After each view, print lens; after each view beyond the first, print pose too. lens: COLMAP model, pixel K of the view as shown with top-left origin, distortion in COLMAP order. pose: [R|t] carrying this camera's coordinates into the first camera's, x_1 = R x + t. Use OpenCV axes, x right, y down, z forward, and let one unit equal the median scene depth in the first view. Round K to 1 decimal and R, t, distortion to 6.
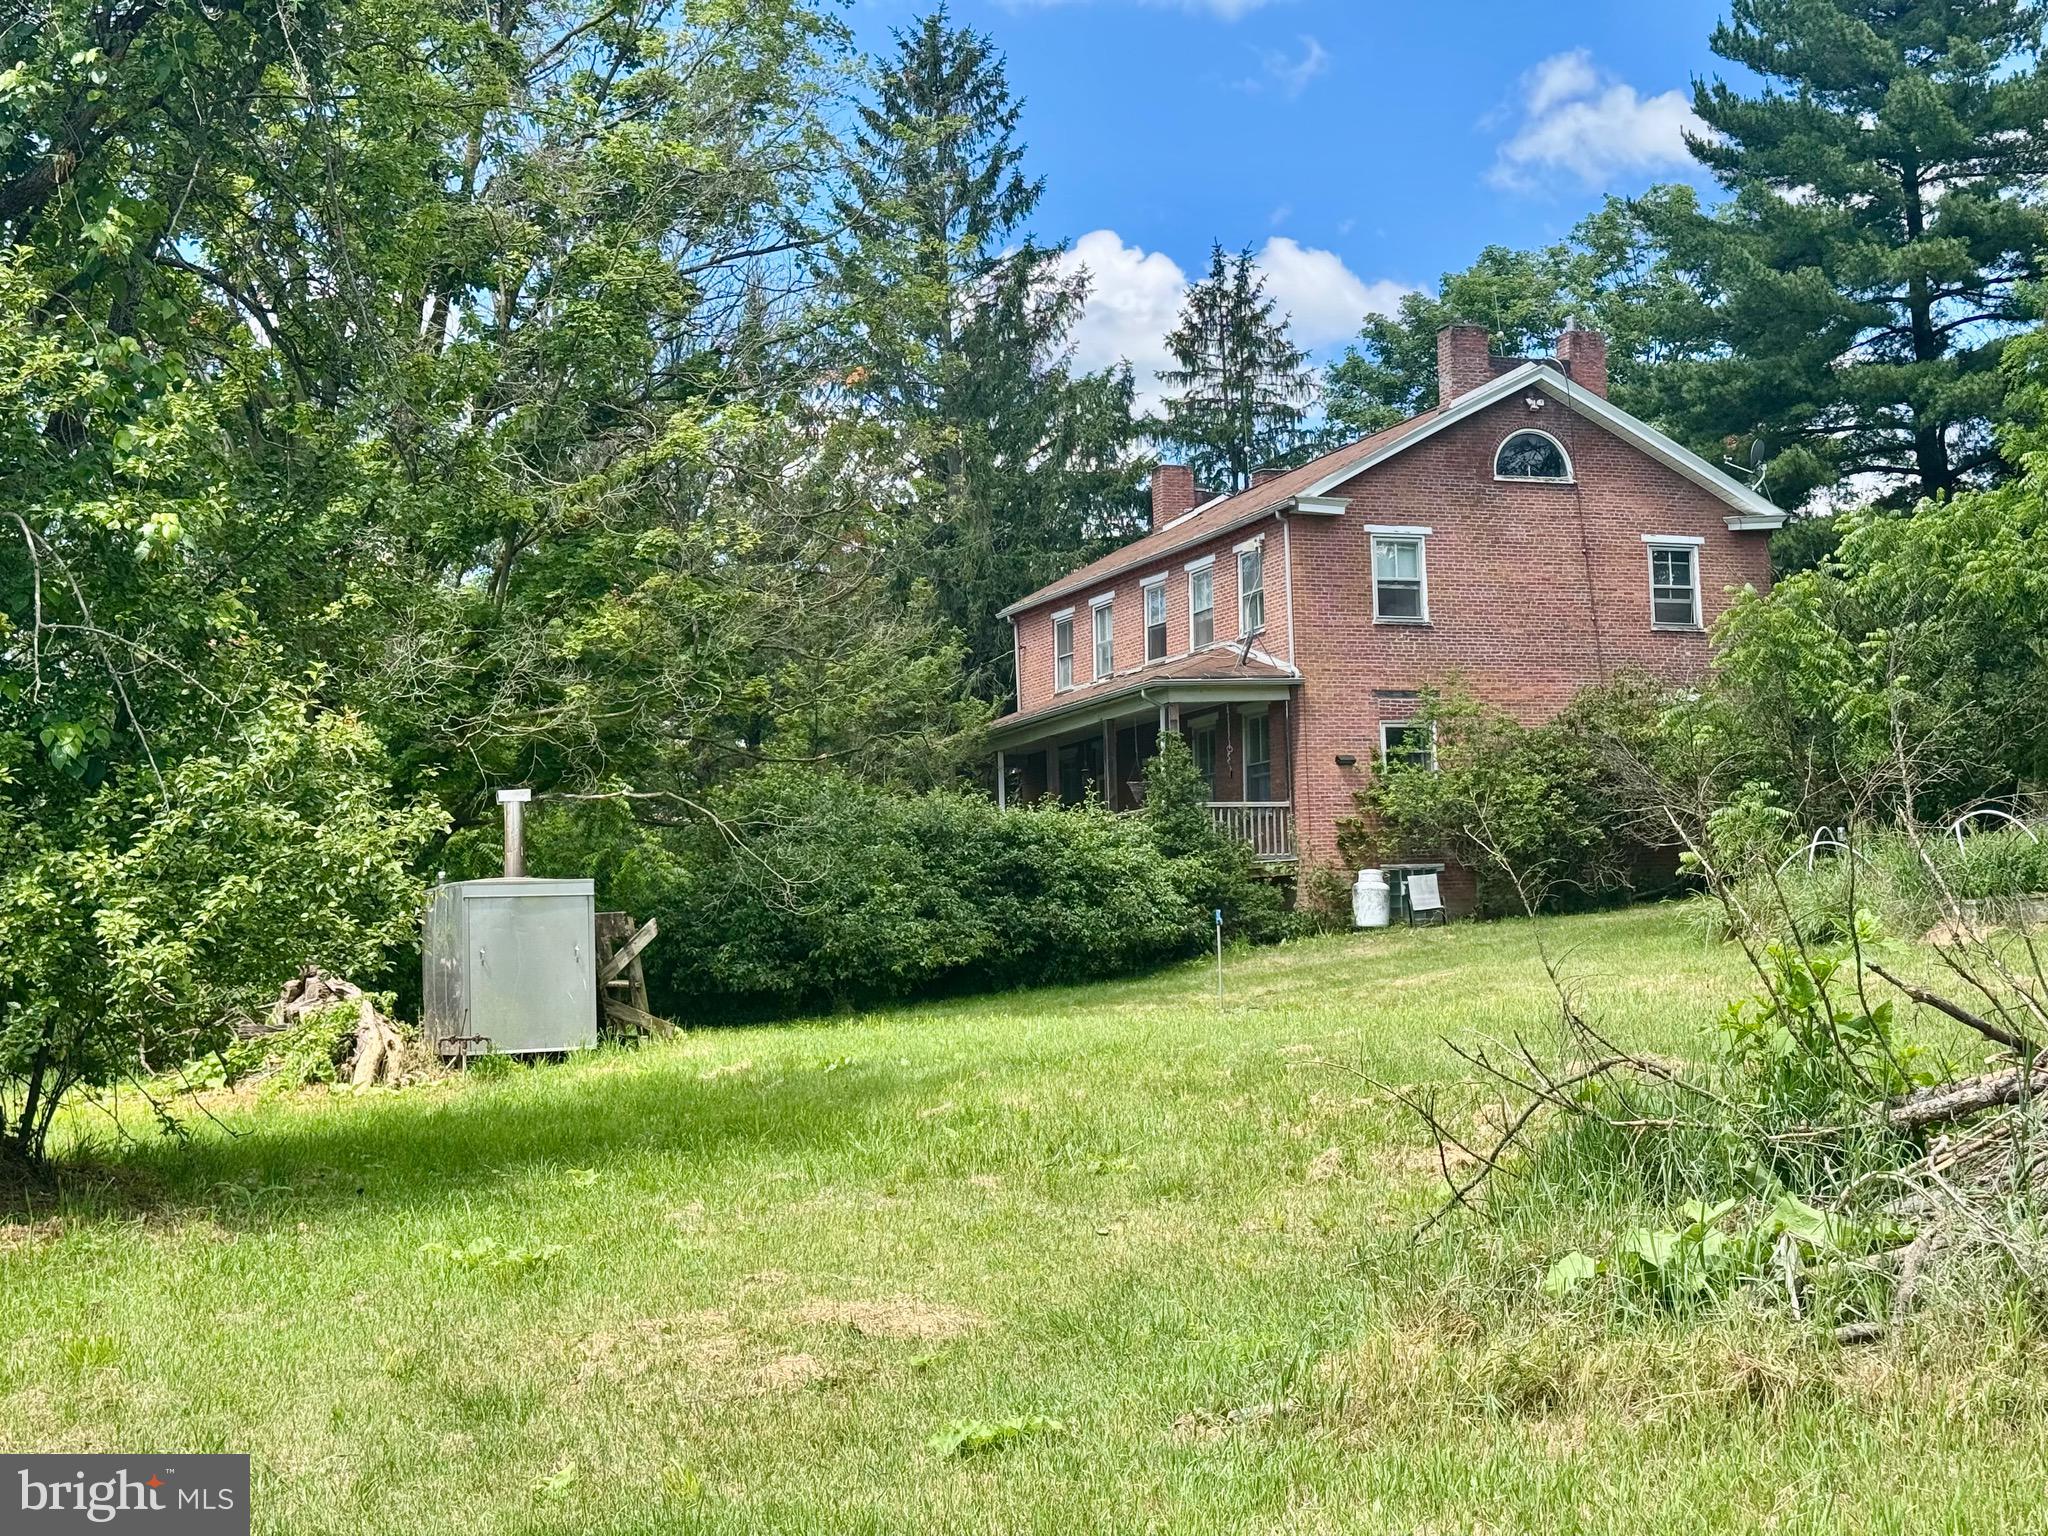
lens RADIAL K [[2985.5, 0, 1022.5], [0, 2985.5, 765.5], [0, 0, 1]] dist [0.172552, 0.000000]
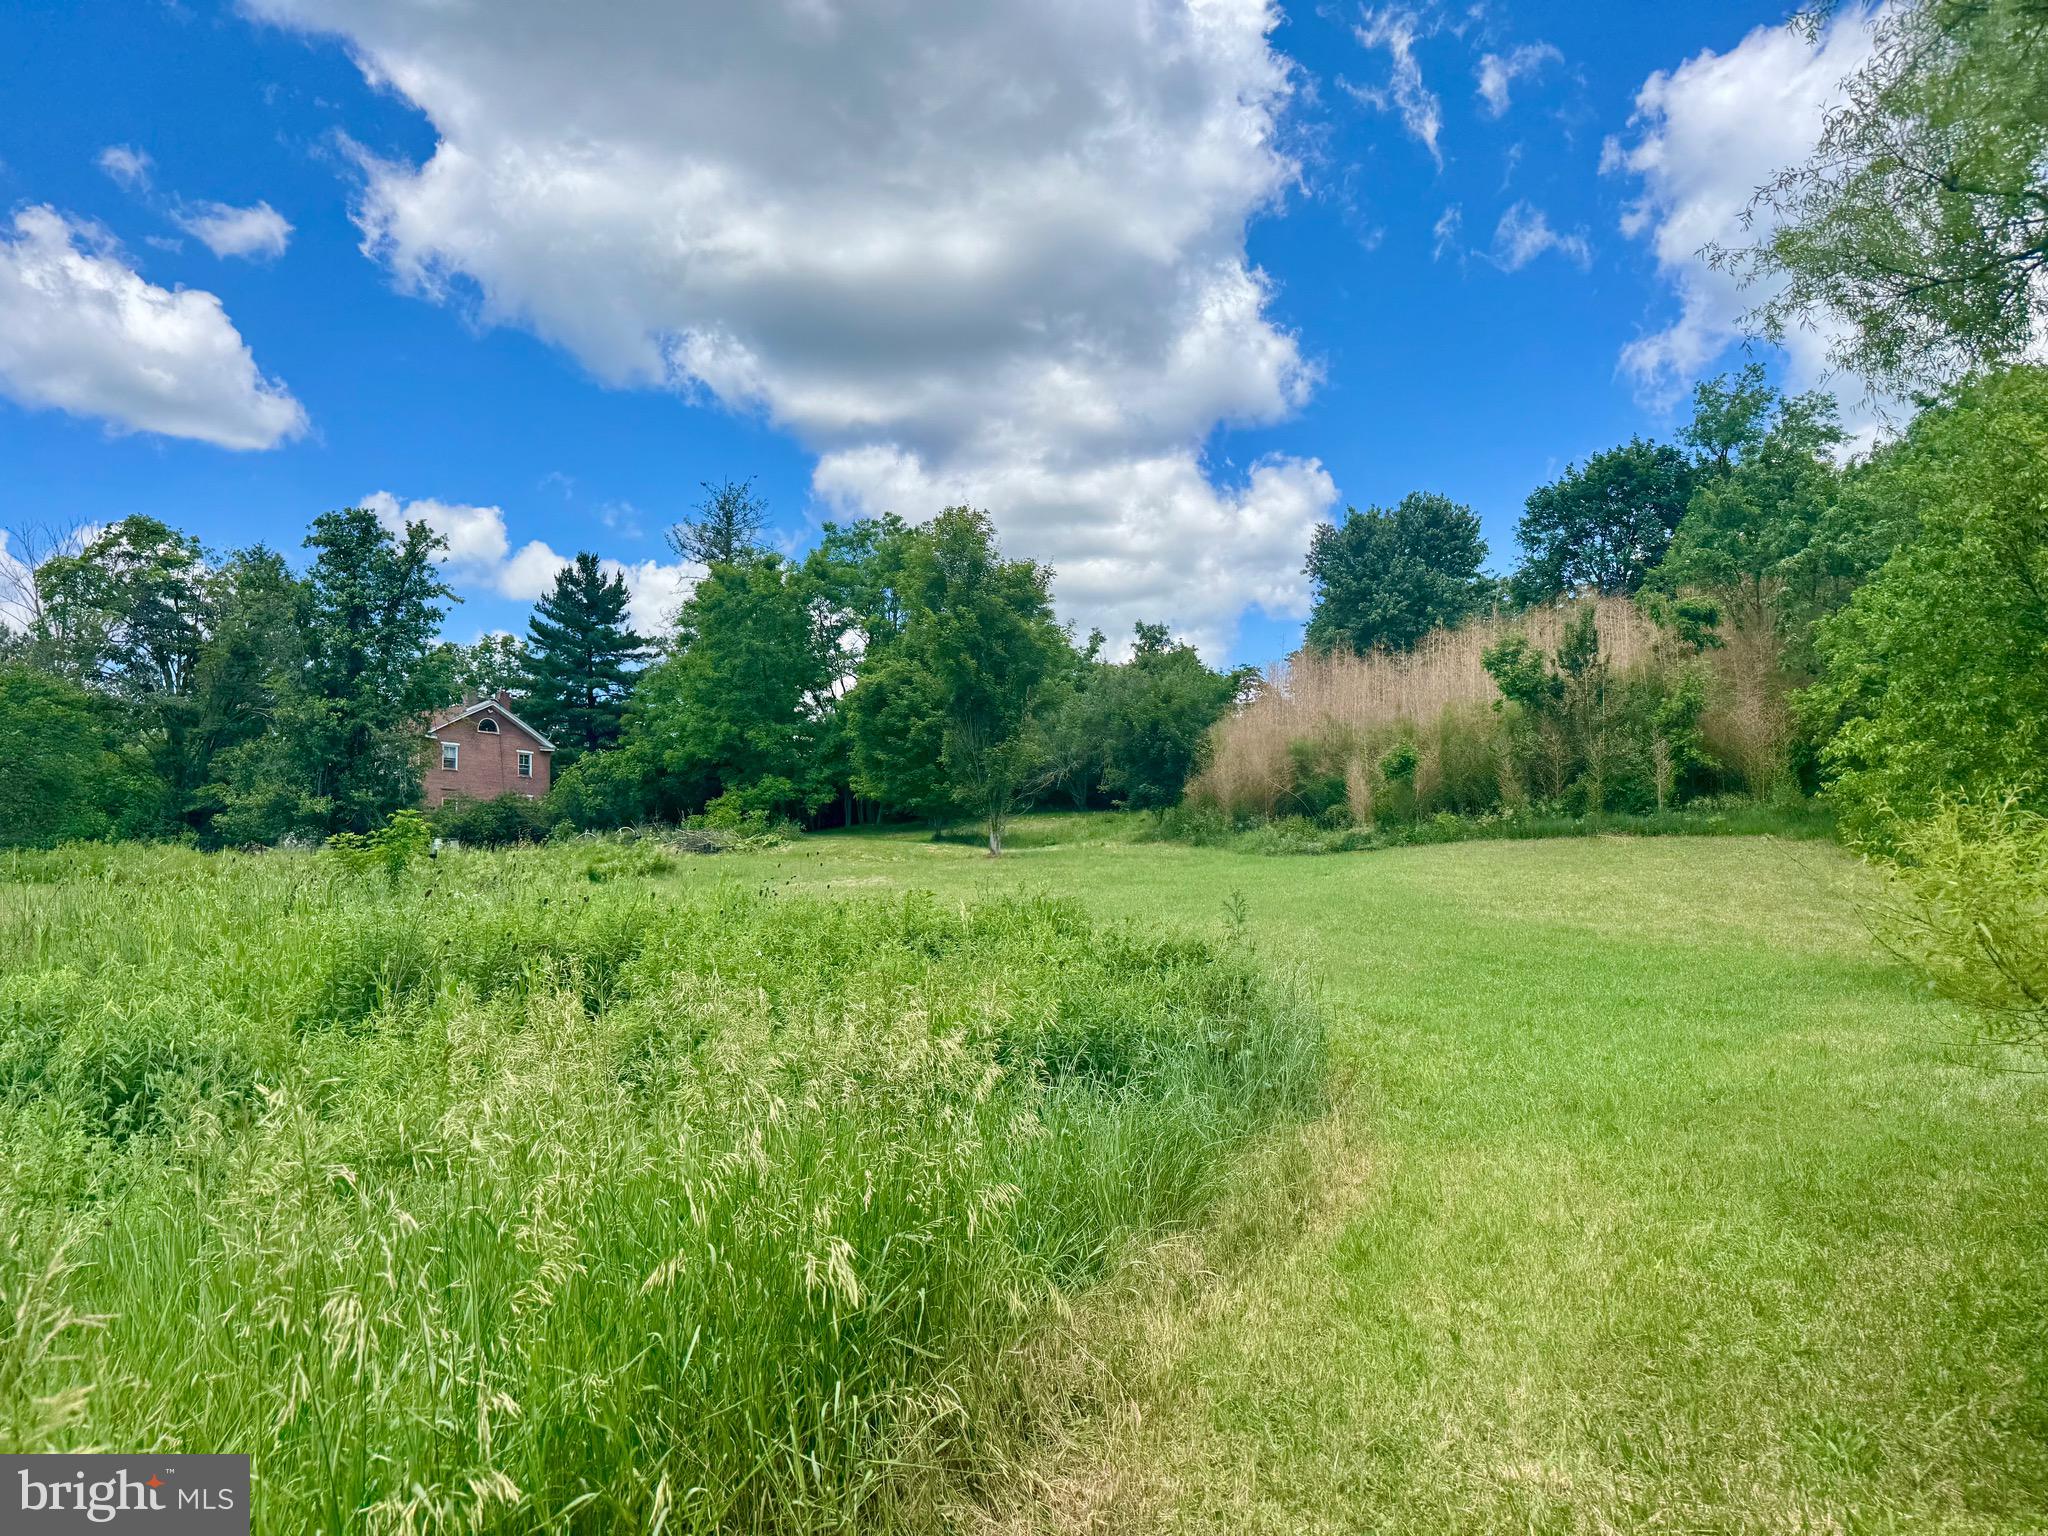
lens RADIAL K [[1473.1, 0, 1029.2], [0, 1473.1, 770.4], [0, 0, 1]] dist [0.009304, 0.000716]
pose [[0.808887, 0.070917, 0.583671, -0.303678], [-0.050197, 0.997404, -0.051620, 0.007849], [-0.585817, 0.012457, 0.810347, -0.732268]]
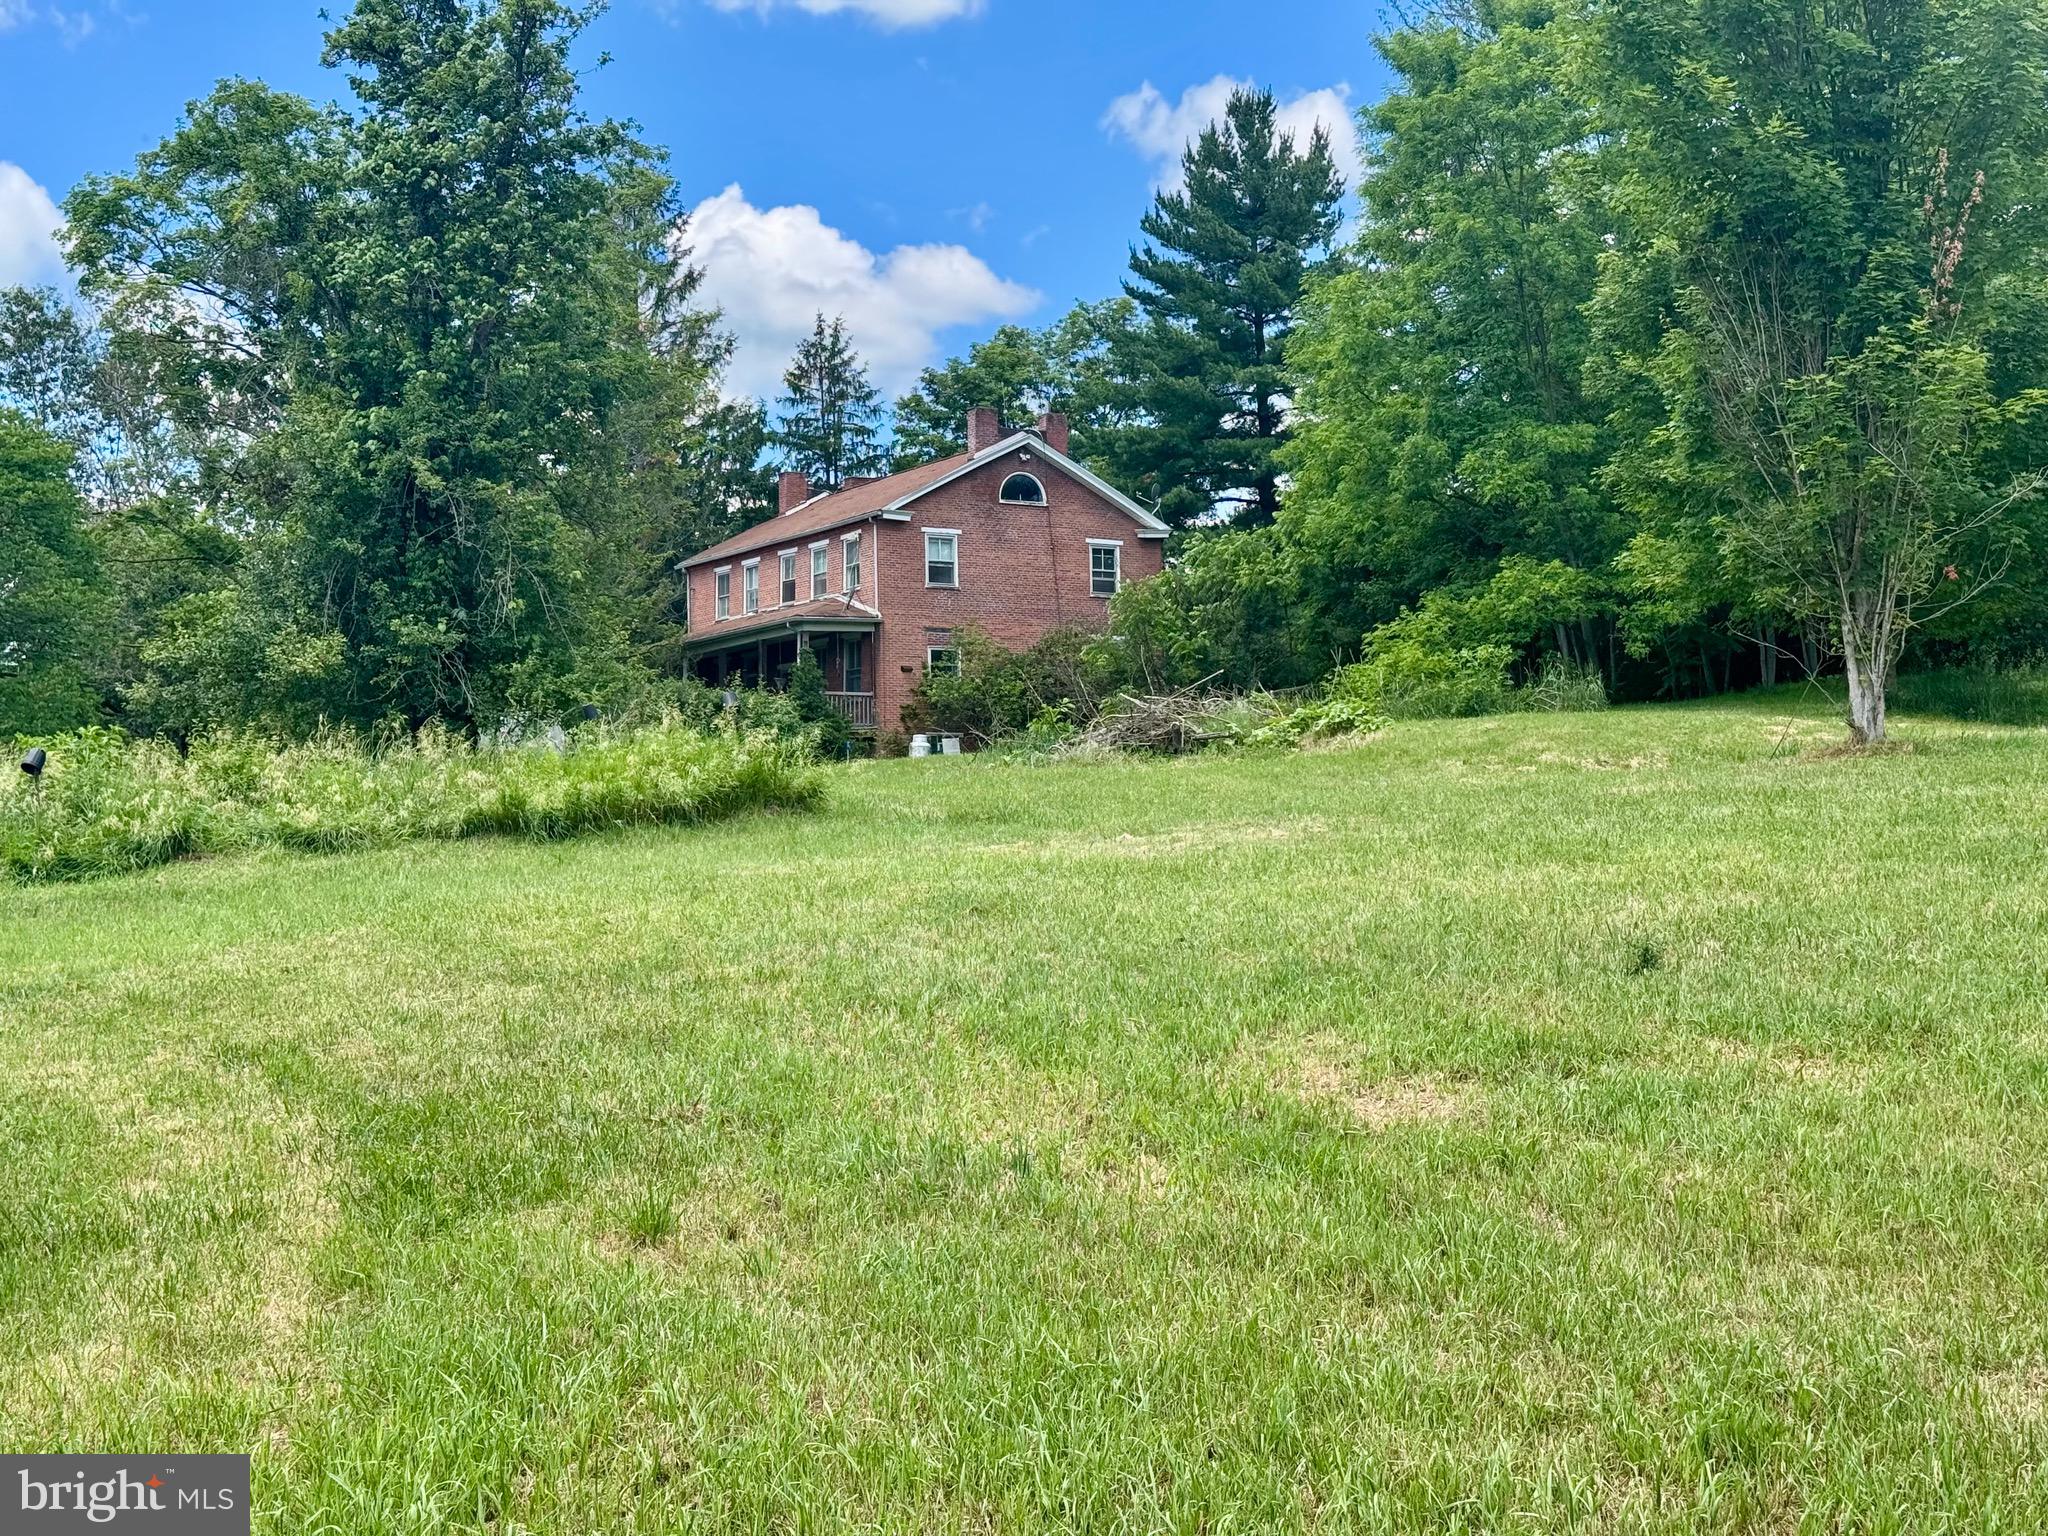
lens RADIAL K [[2985.5, 0, 1027.5], [0, 2985.5, 771.1], [0, 0, 1]] dist [0.172552, 0.000000]
pose [[0.986722, 0.024876, 0.160500, -0.079967], [-0.029435, 0.999226, 0.026093, 0.008531], [-0.159726, -0.030471, 0.986691, -0.572987]]
